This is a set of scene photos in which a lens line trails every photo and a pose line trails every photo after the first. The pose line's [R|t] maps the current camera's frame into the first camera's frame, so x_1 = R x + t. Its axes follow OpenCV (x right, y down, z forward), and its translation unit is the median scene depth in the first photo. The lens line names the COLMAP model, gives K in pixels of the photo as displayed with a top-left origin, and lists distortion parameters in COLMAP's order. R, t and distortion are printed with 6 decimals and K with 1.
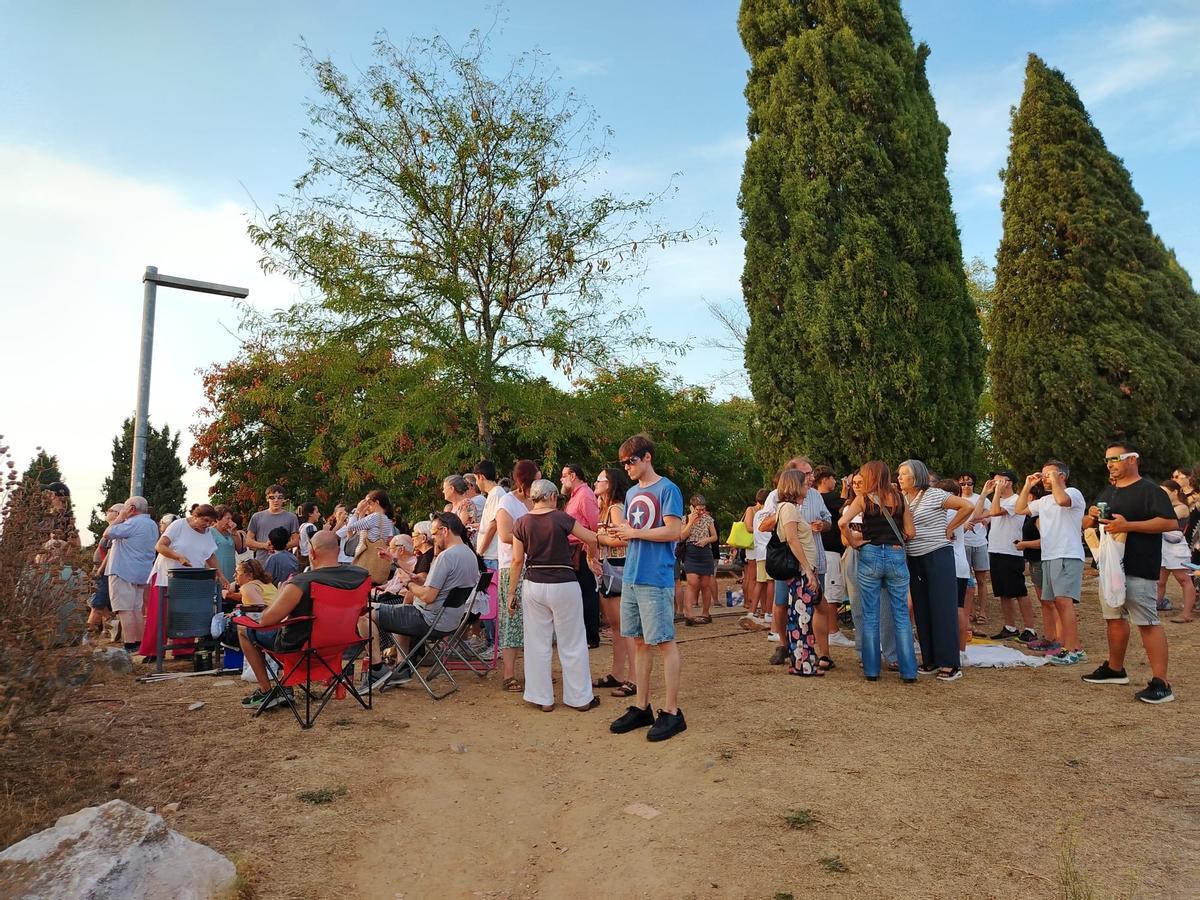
lens RADIAL K [[829.0, 0, 586.2], [0, 829.0, 460.6], [0, 0, 1]] dist [0.008202, -0.021073]
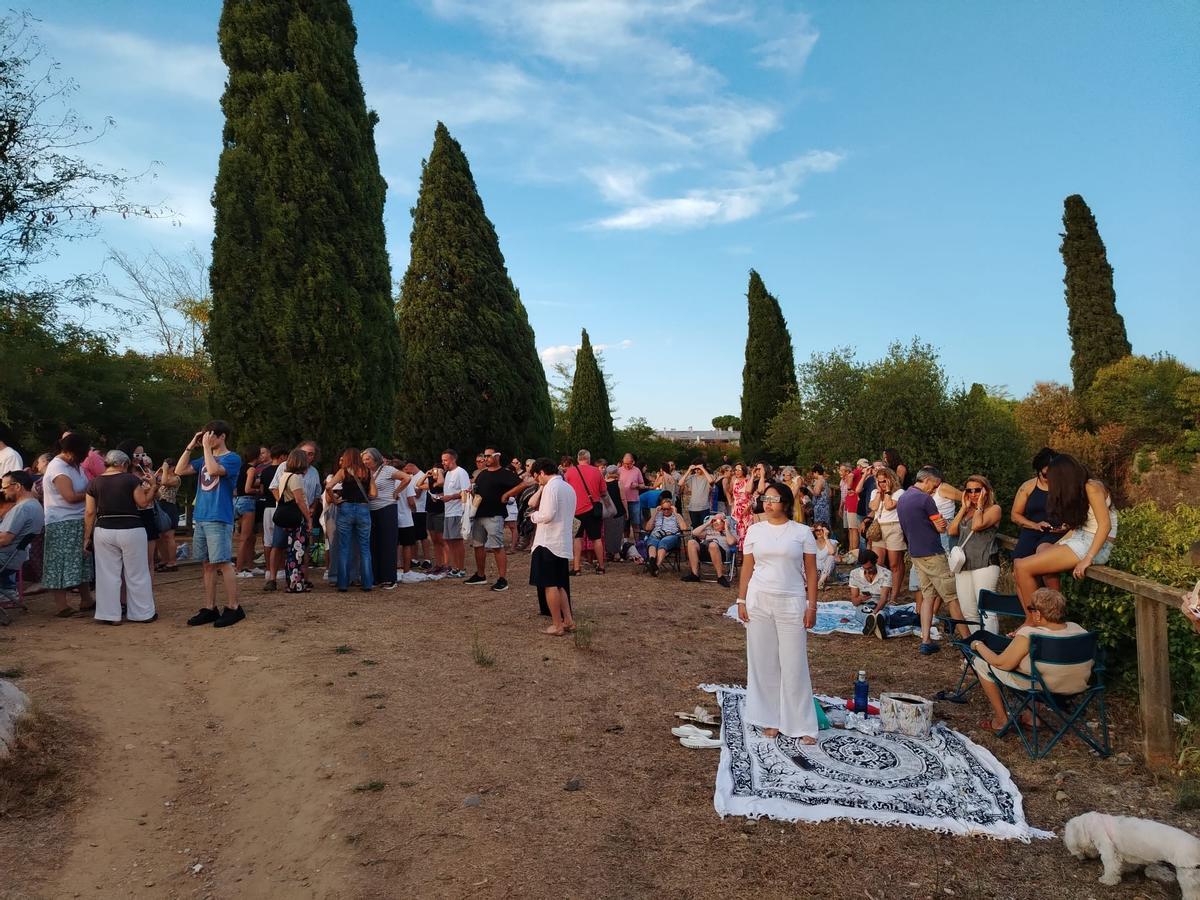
lens RADIAL K [[829.0, 0, 586.2], [0, 829.0, 460.6], [0, 0, 1]] dist [0.008202, -0.021073]
pose [[0.751774, 0.044535, 0.657915, -0.174871], [-0.072220, 0.997276, 0.015016, -0.014581], [-0.655454, -0.058804, 0.752942, -0.218584]]
